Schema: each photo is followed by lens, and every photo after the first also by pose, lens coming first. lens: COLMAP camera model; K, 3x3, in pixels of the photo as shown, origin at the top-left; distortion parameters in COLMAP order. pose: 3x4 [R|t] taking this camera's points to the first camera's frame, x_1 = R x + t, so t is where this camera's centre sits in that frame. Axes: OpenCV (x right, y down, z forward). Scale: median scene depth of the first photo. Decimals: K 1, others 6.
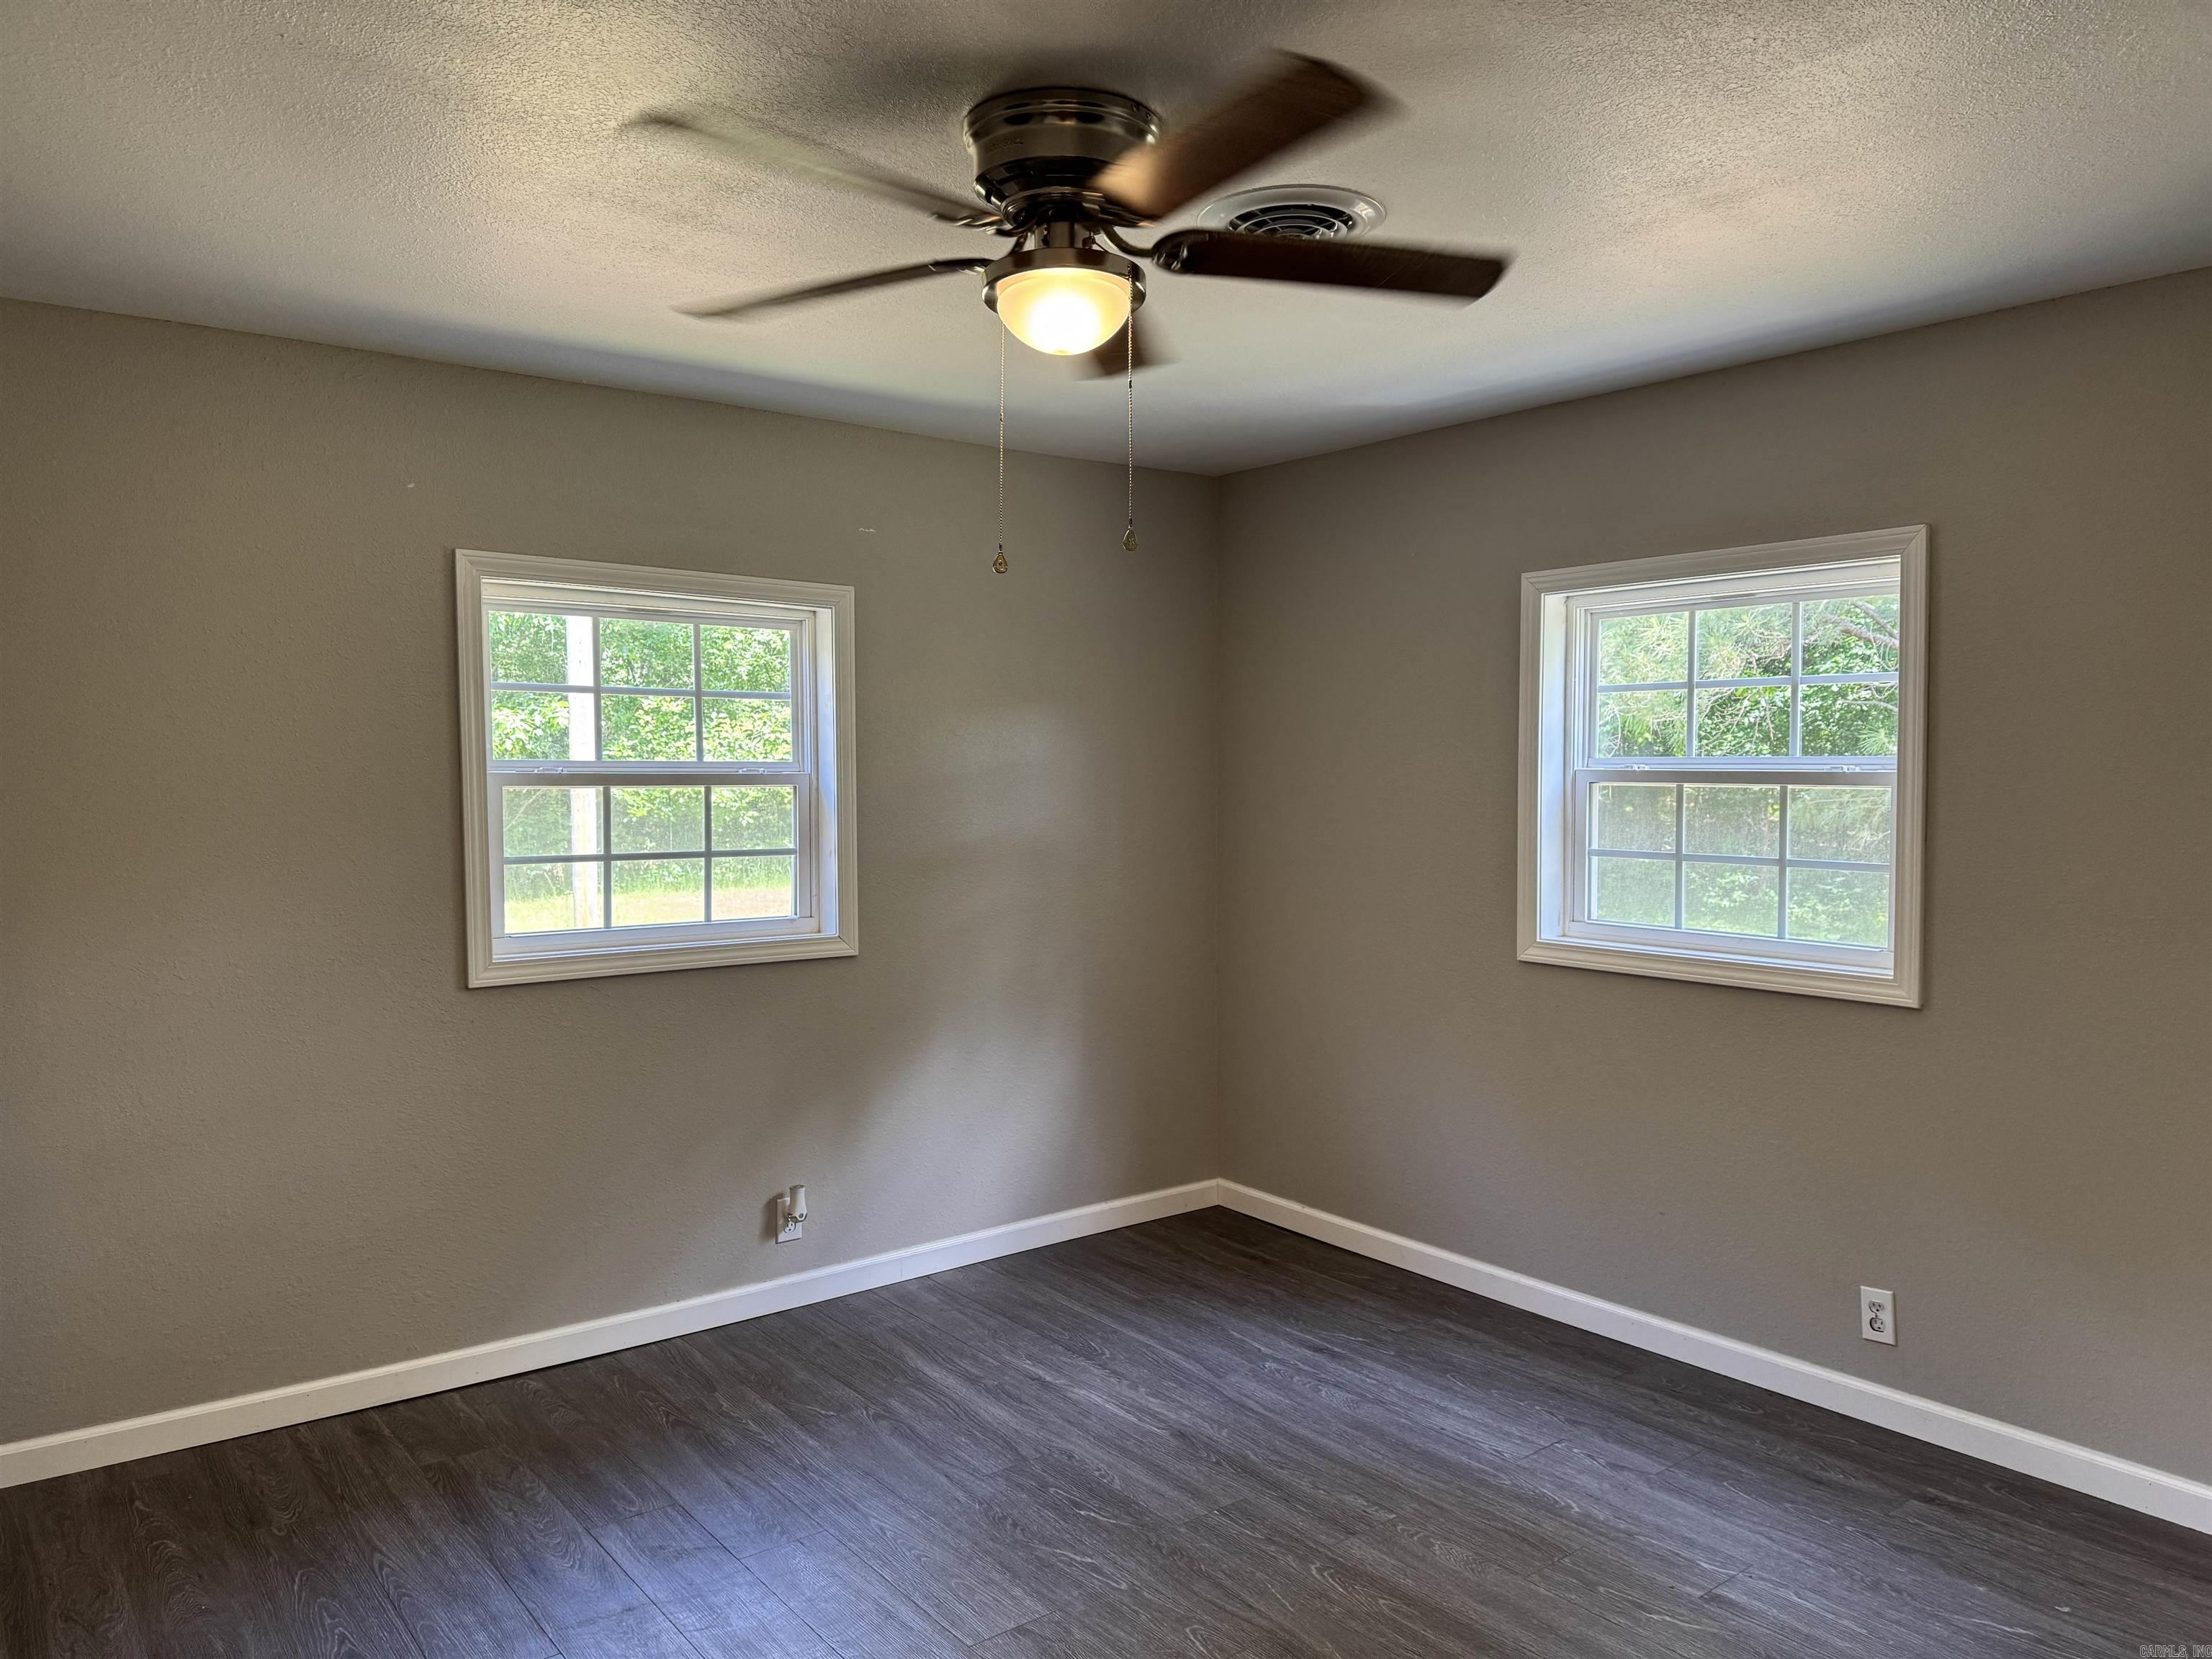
lens RADIAL K [[1507.1, 0, 1098.7], [0, 1507.1, 831.4], [0, 0, 1]] dist [0.007764, 0.001246]
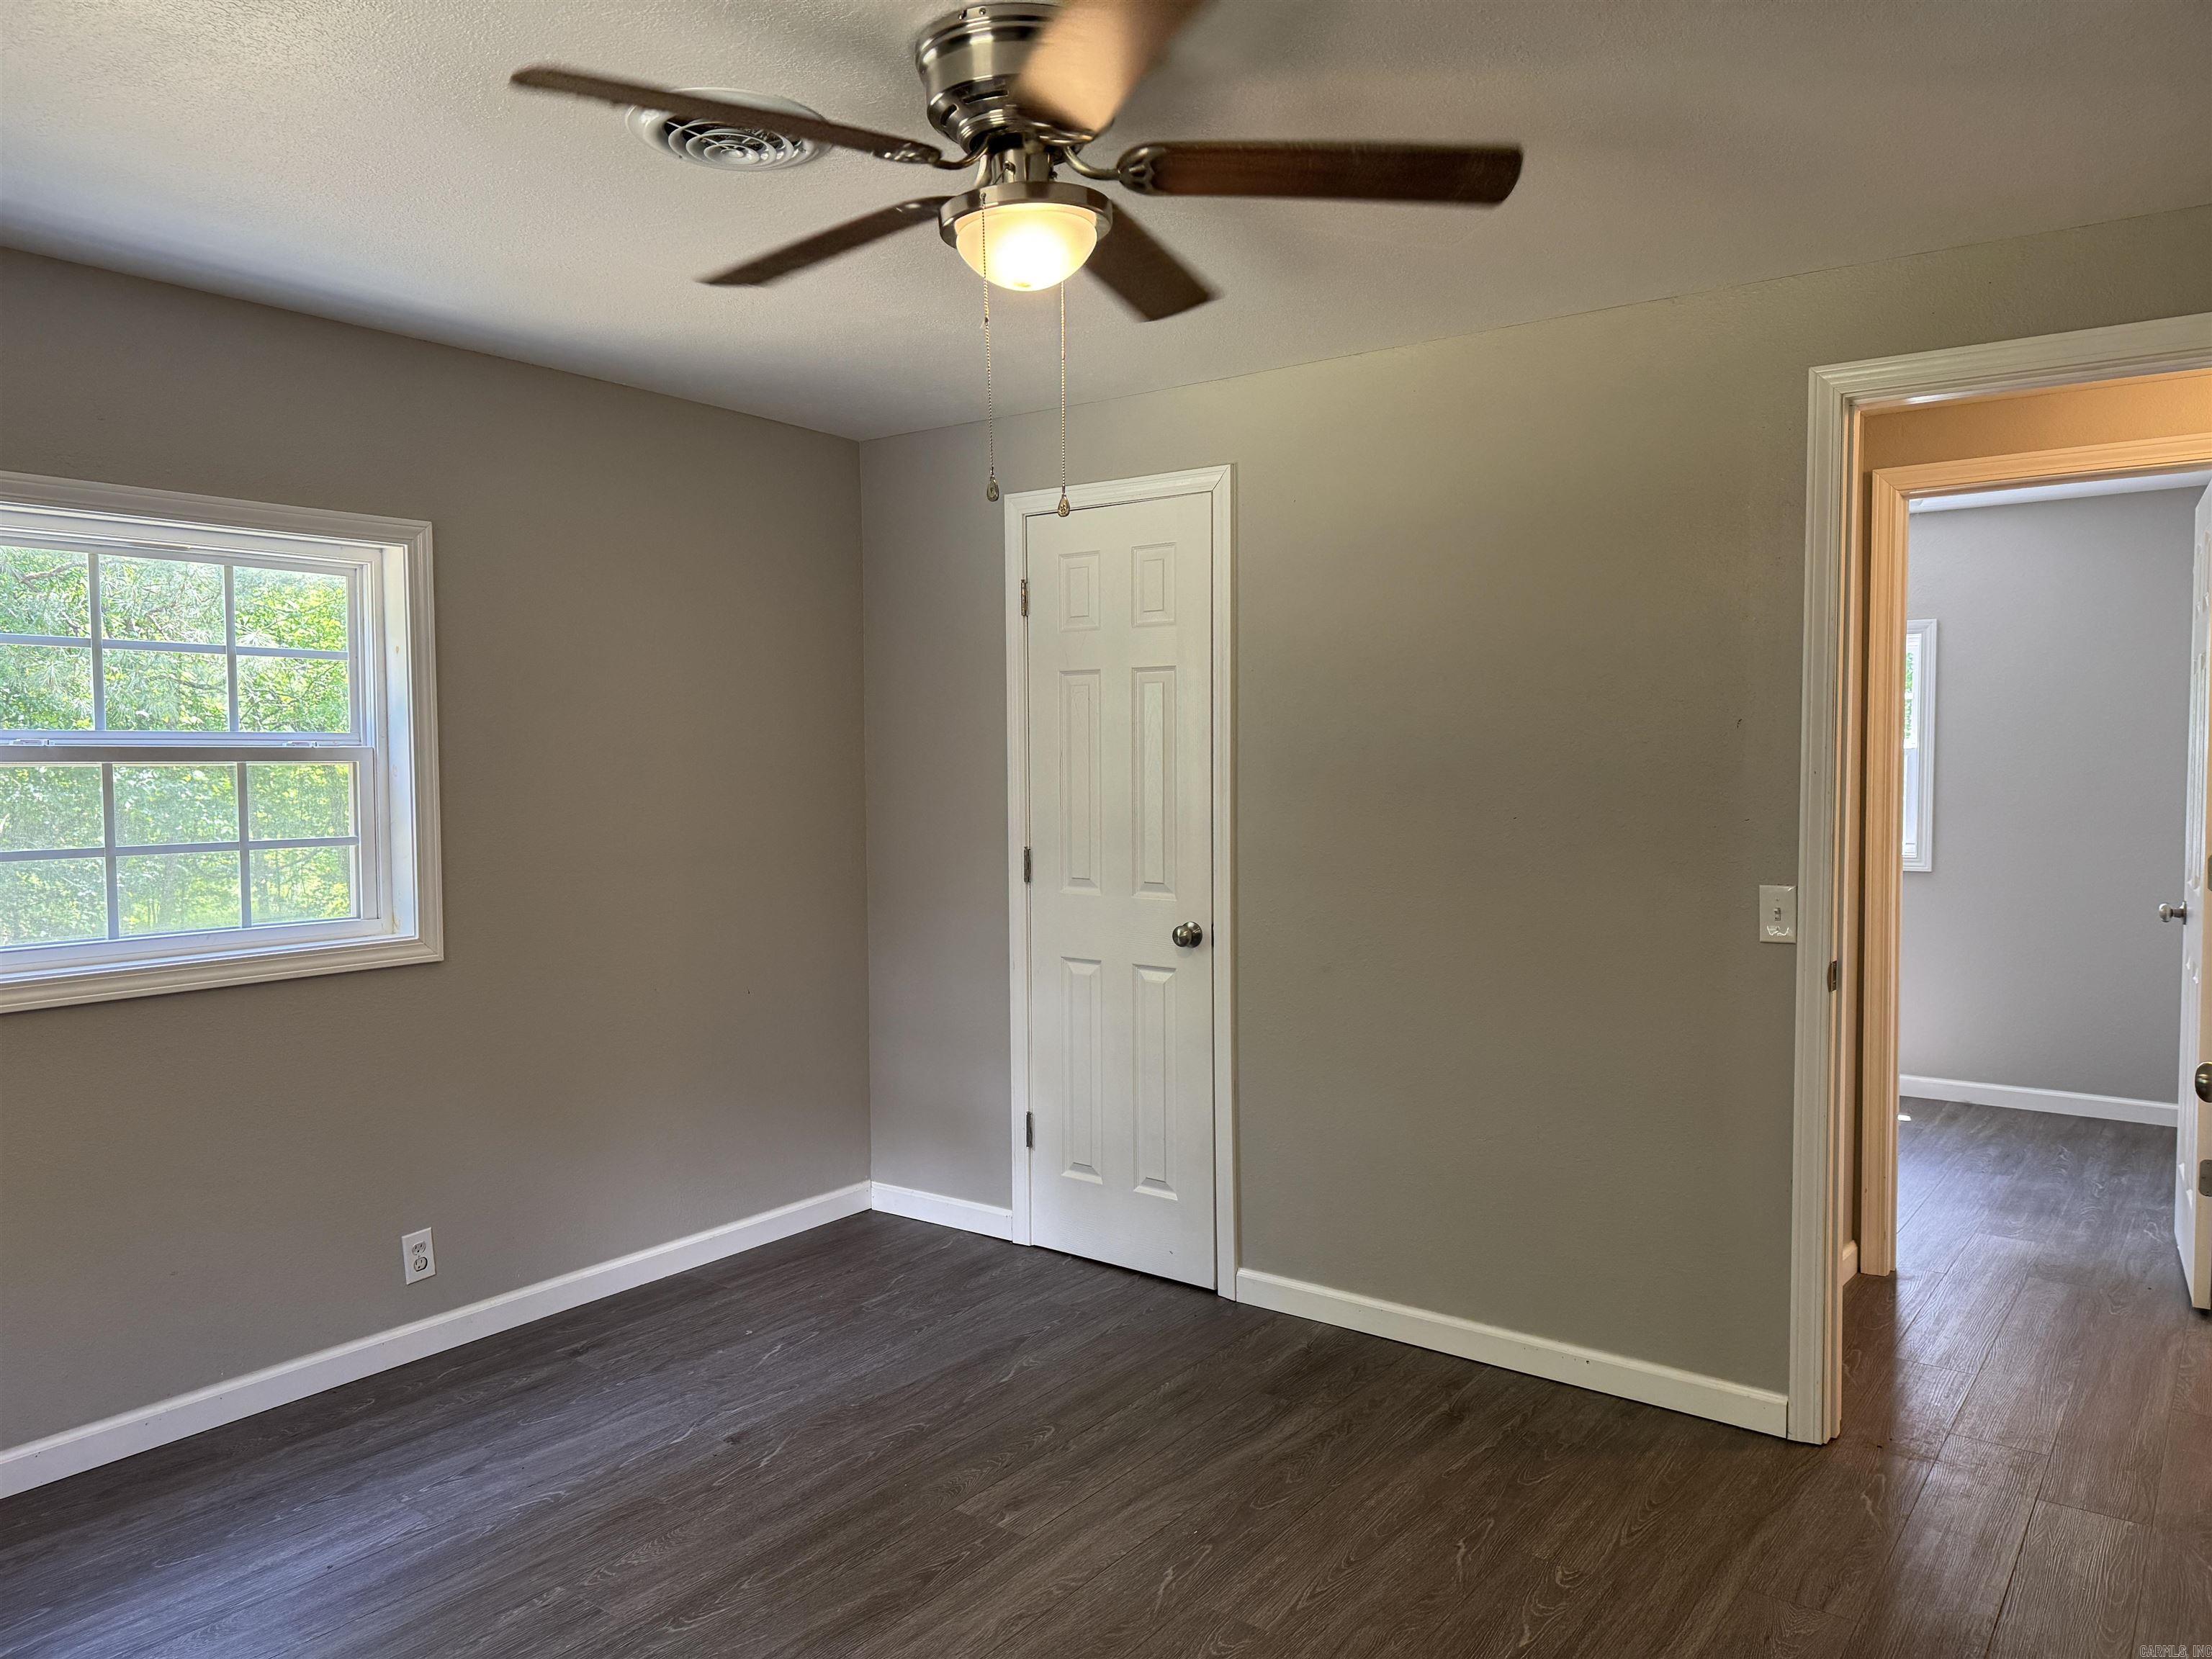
lens RADIAL K [[1507.1, 0, 1098.7], [0, 1507.1, 831.4], [0, 0, 1]] dist [0.007764, 0.001246]
pose [[-0.227050, -0.048139, 0.972693, -0.637404], [0.048235, 0.996996, 0.060601, -0.021527], [-0.972688, 0.060677, -0.224046, 0.775933]]
